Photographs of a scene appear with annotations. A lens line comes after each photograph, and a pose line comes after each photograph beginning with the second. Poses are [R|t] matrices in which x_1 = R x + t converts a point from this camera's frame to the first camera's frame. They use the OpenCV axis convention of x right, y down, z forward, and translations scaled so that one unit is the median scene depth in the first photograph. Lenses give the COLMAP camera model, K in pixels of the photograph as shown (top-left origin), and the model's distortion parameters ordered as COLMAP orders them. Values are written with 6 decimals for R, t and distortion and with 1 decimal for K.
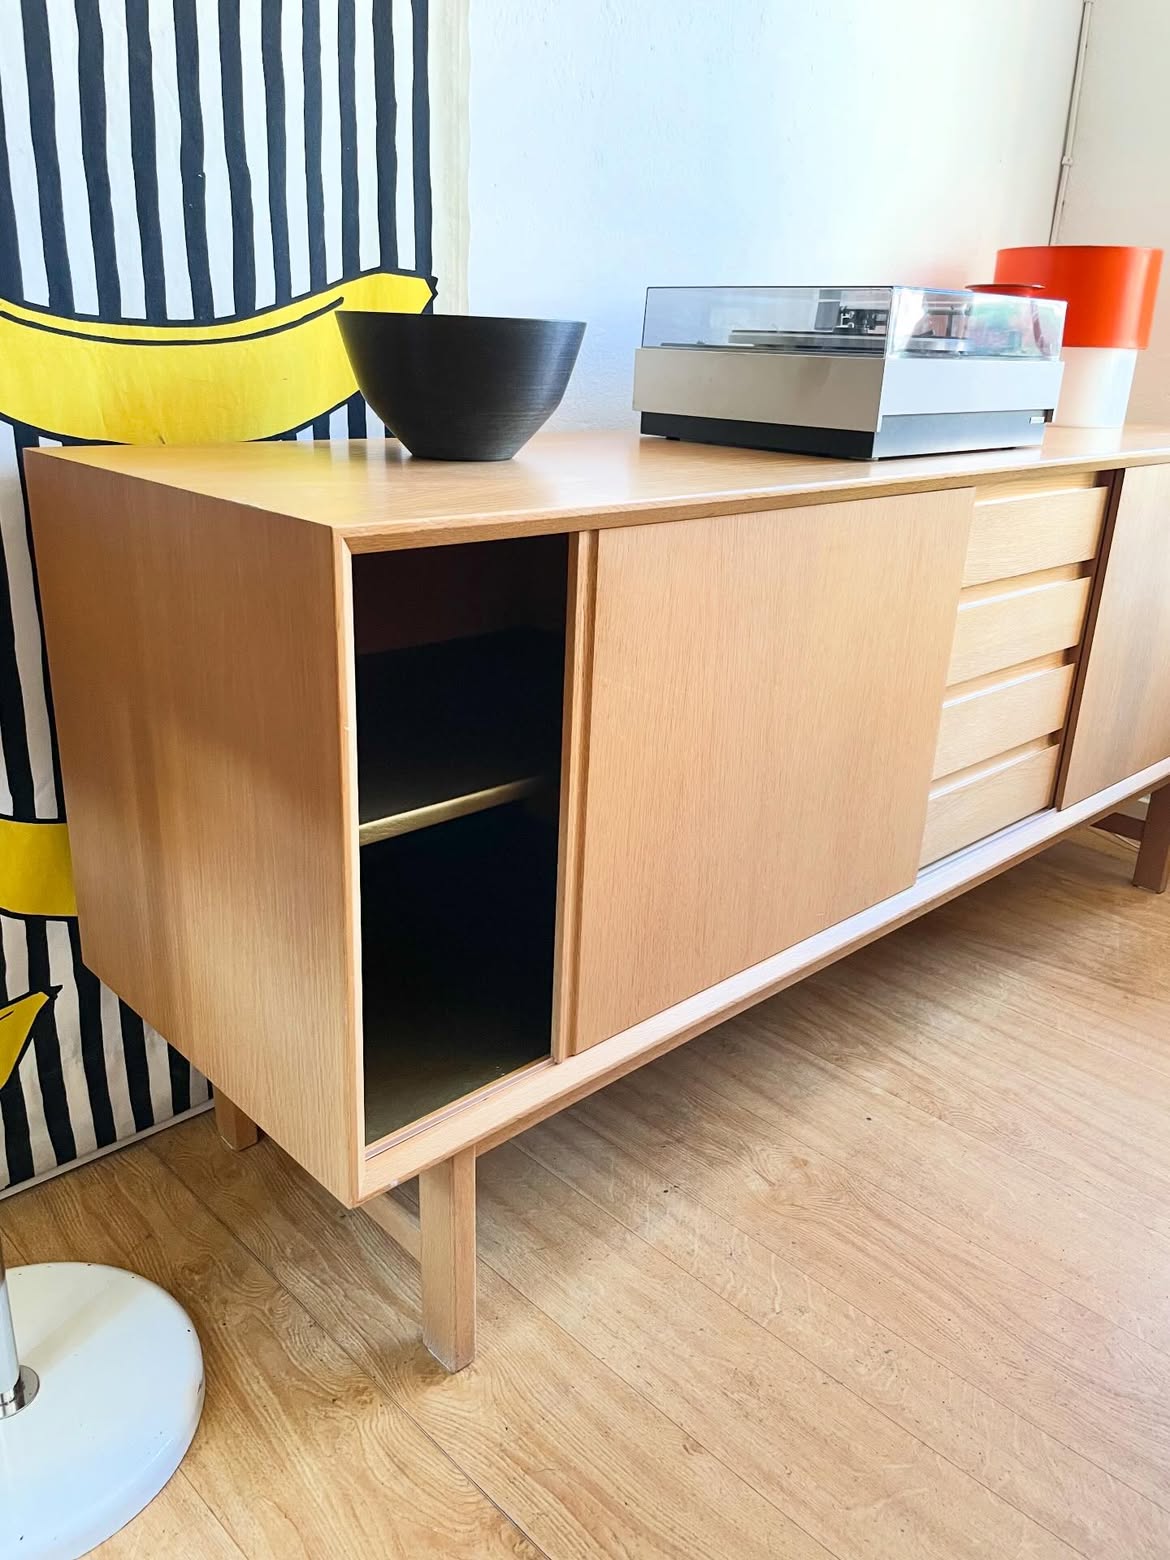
lens RADIAL K [[1199.9, 0, 581.3], [0, 1199.9, 772.7], [0, 0, 1]] dist [0.083889, -0.124393]
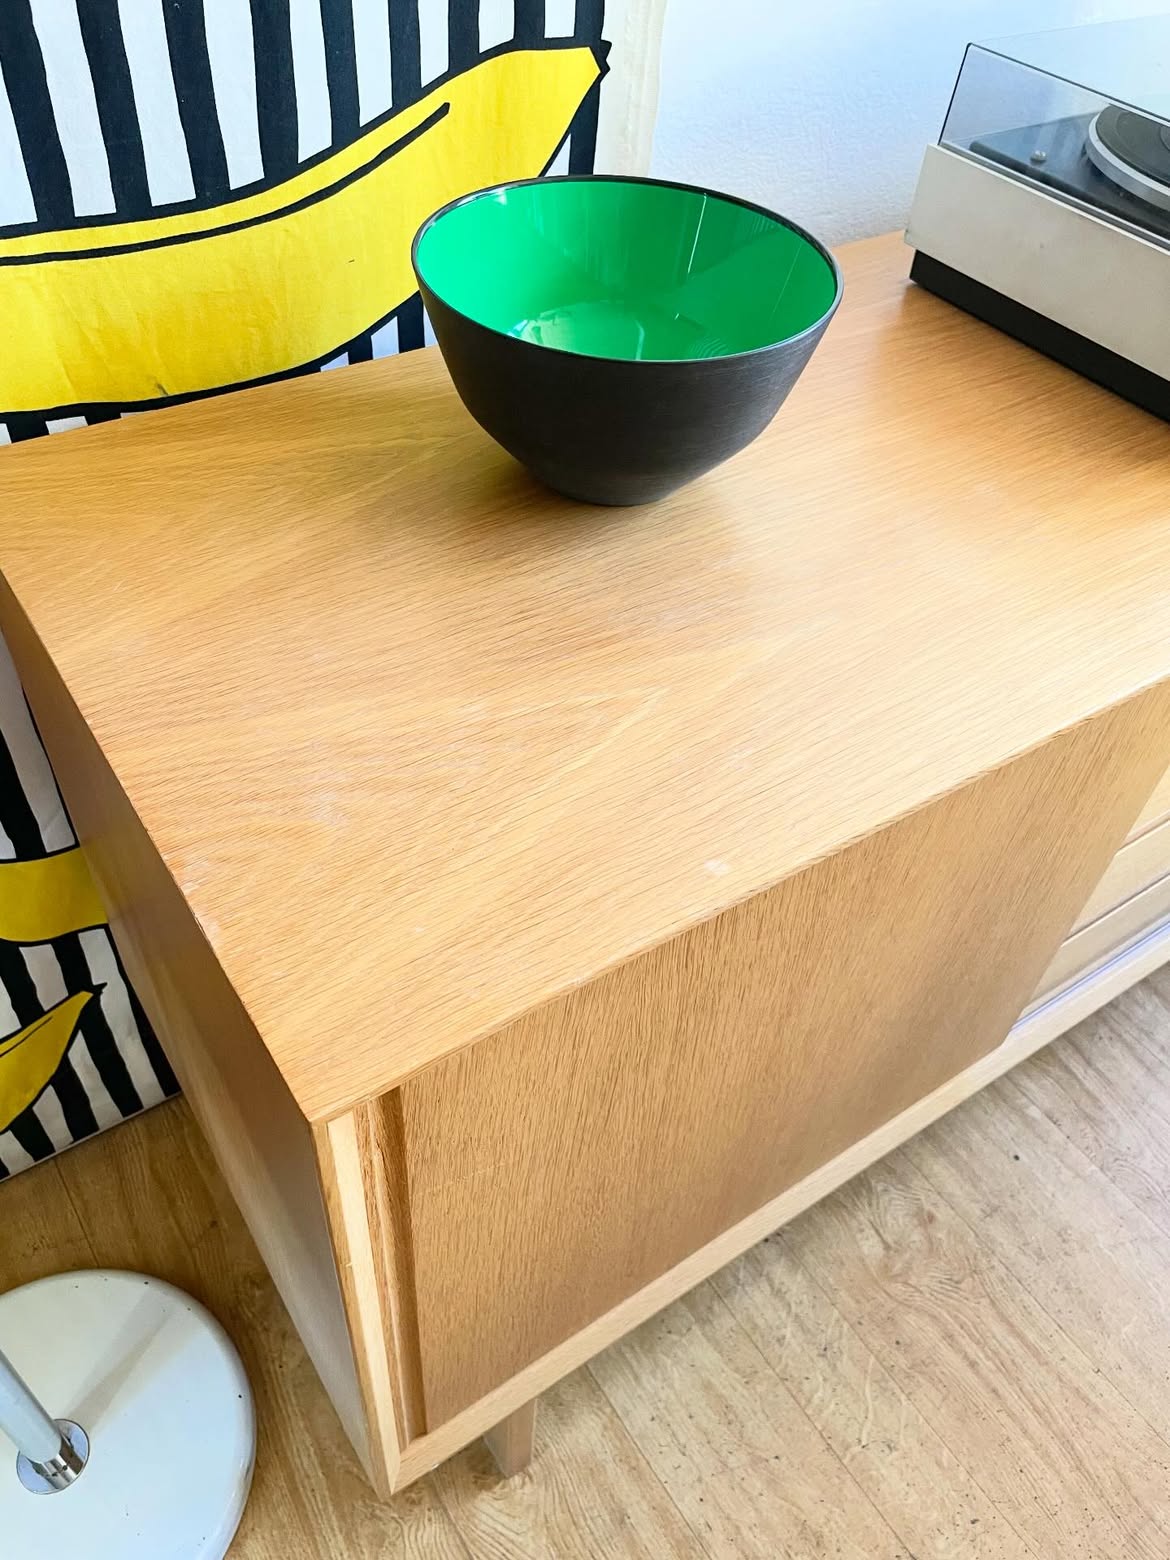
lens RADIAL K [[1199.9, 0, 581.3], [0, 1199.9, 772.7], [0, 0, 1]] dist [0.083889, -0.124393]
pose [[0.985207, 0.138882, -0.100395, -0.024344], [-0.082239, 0.897140, 0.434024, -0.358111], [0.150346, -0.419347, 0.895290, 0.326919]]
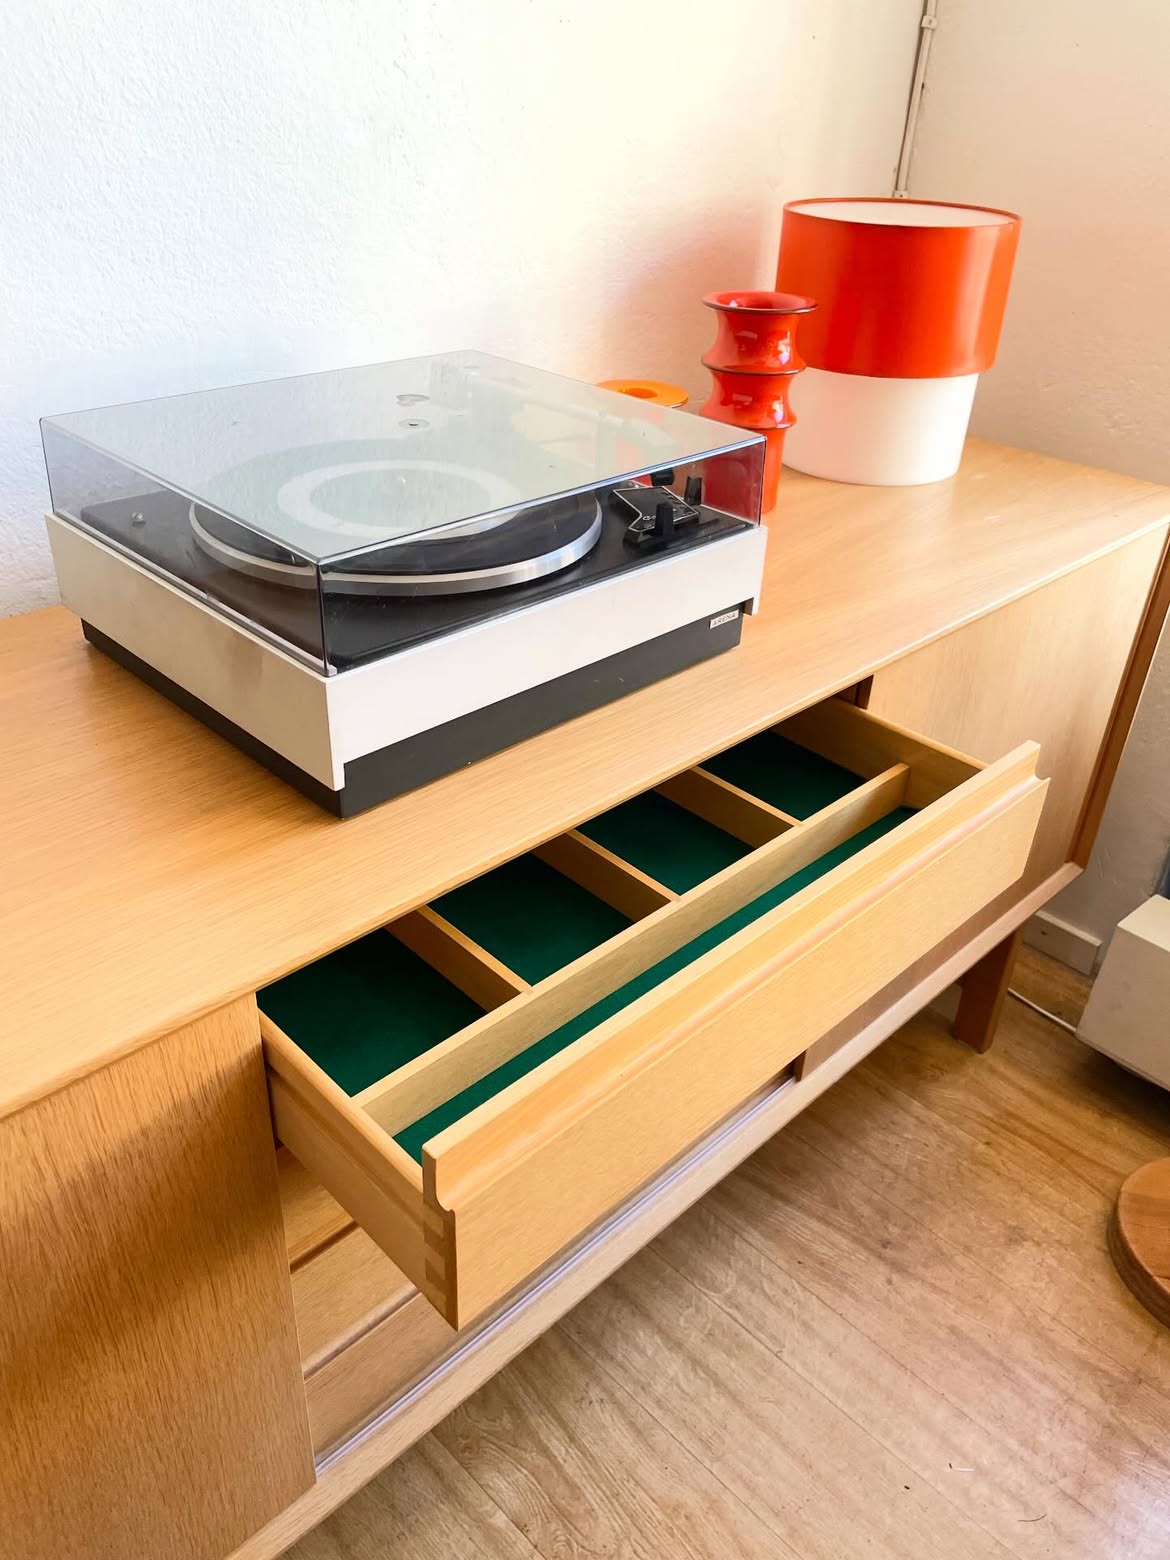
lens RADIAL K [[1167.0, 0, 589.9], [0, 1167.0, 783.2], [0, 0, 1]] dist [0.080859, -0.107171]
pose [[0.999986, -0.003511, 0.003964, 0.351060], [0.002592, 0.977320, 0.211752, -0.387831], [-0.004617, -0.211739, 0.977315, 0.458086]]
